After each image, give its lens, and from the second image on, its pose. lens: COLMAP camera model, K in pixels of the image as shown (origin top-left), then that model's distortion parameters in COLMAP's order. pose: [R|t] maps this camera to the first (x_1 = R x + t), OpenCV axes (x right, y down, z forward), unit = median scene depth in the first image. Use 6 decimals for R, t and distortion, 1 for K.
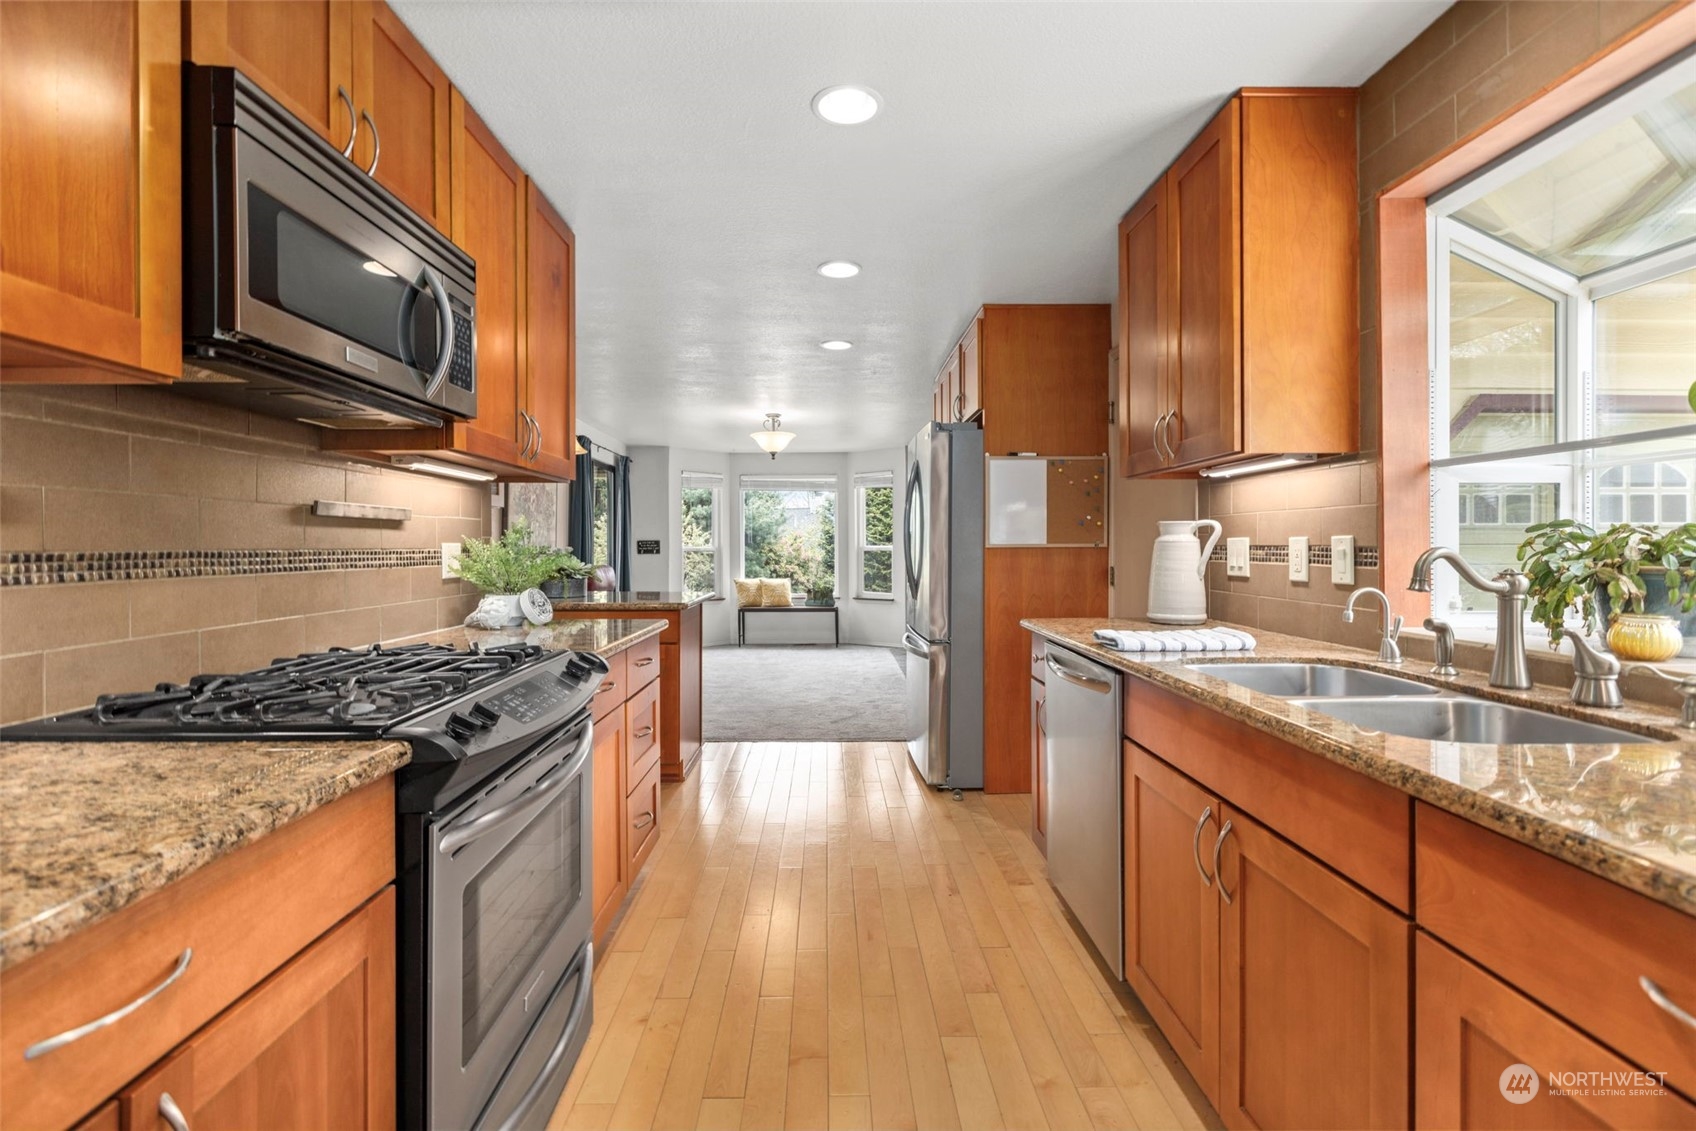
lens RADIAL K [[762.5, 0, 843.3], [0, 762.5, 551.2], [0, 0, 1]] dist [0.000511, -0.000144]
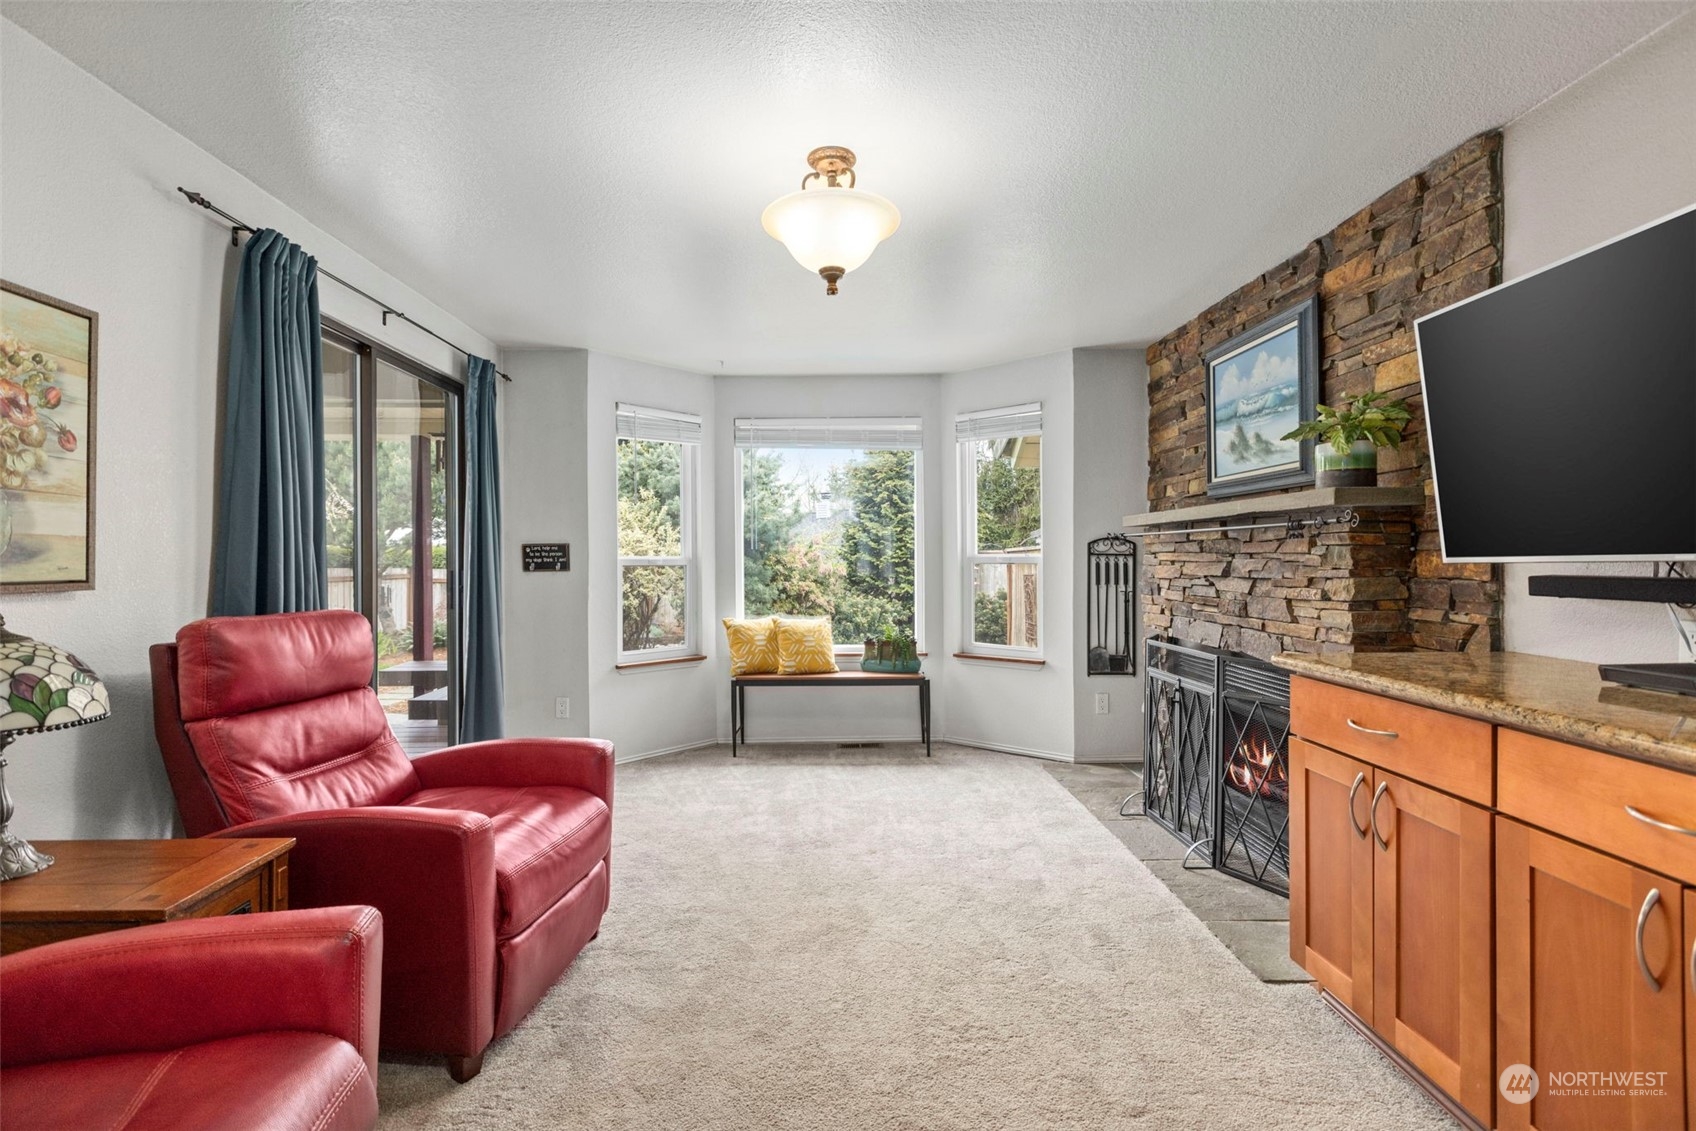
lens RADIAL K [[762.5, 0, 843.3], [0, 762.5, 551.2], [0, 0, 1]] dist [0.000511, -0.000144]
pose [[0.999990, -0.003222, 0.003137, -0.064027], [0.003264, 0.999904, -0.013448, -0.002129], [-0.003094, 0.013458, 0.999905, 0.486850]]
